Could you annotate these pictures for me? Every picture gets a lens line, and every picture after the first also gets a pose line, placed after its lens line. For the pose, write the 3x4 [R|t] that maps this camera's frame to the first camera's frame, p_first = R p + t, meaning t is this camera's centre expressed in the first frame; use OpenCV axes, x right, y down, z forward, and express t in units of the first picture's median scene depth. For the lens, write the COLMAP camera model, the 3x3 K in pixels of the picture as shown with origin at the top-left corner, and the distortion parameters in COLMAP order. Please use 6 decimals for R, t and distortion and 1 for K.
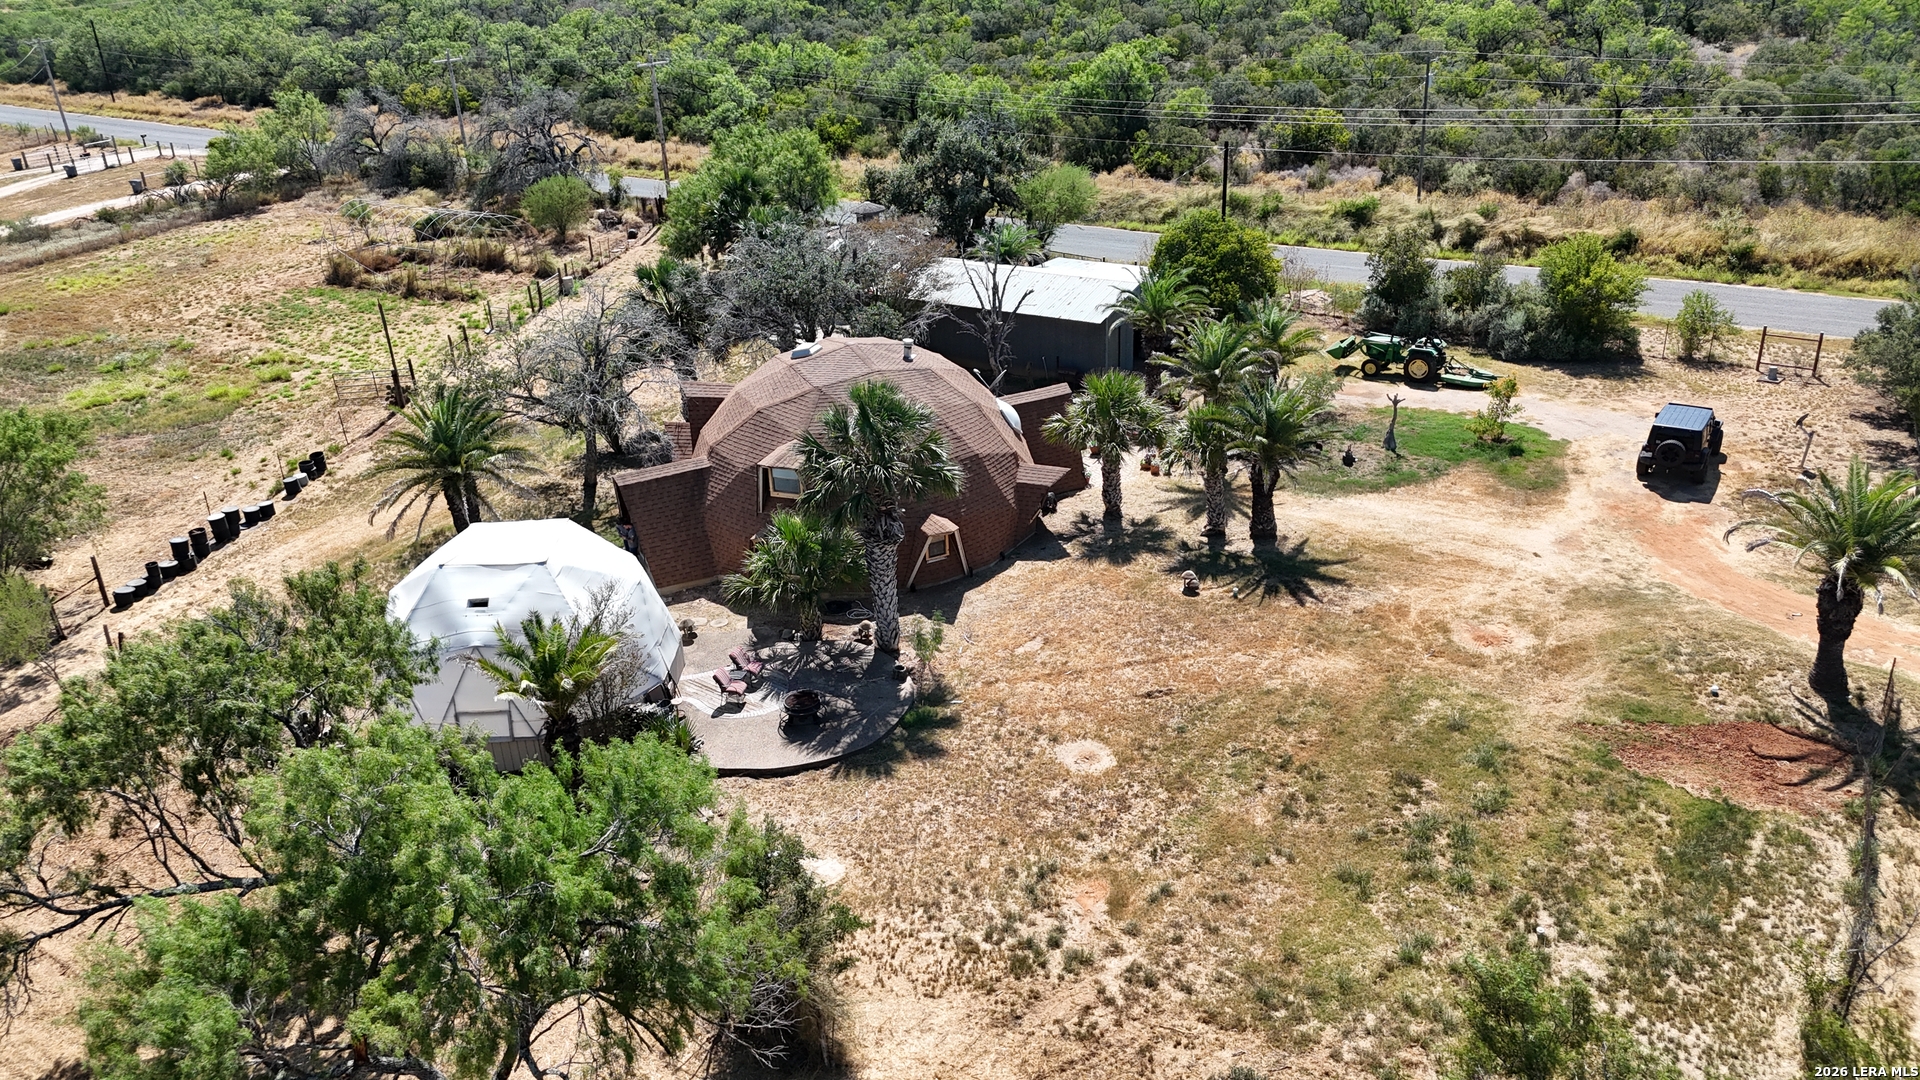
lens RADIAL K [[1428.5, 0, 912.3], [0, 1428.5, 539.7], [0, 0, 1]] dist [0.030587, 0.001317]
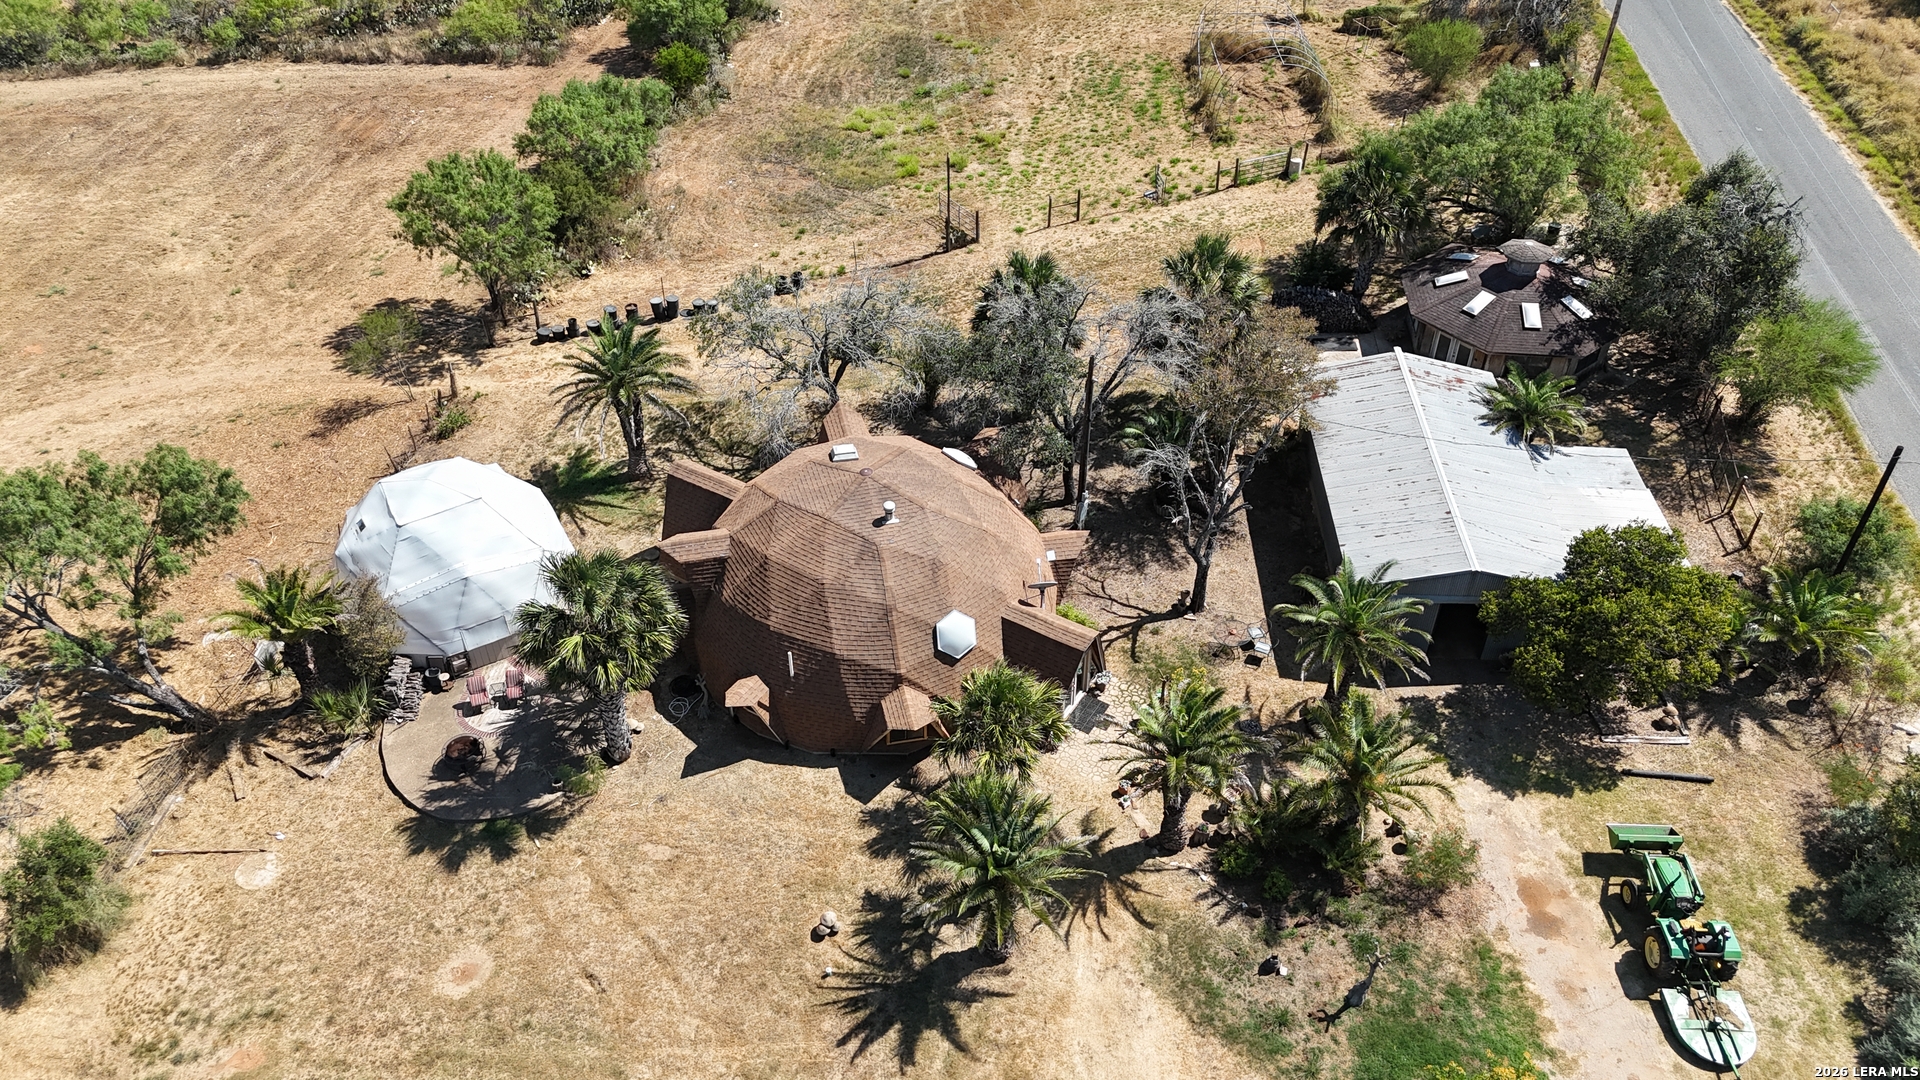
lens RADIAL K [[1366.8, 0, 960.0], [0, 1366.8, 540.0], [0, 0, 1]] dist [0.003560, 0.000187]
pose [[0.526589, 0.574433, -0.626683, 0.818191], [-0.354905, 0.818403, 0.451950, -0.746775], [0.772494, -0.015579, 0.634831, 0.687756]]
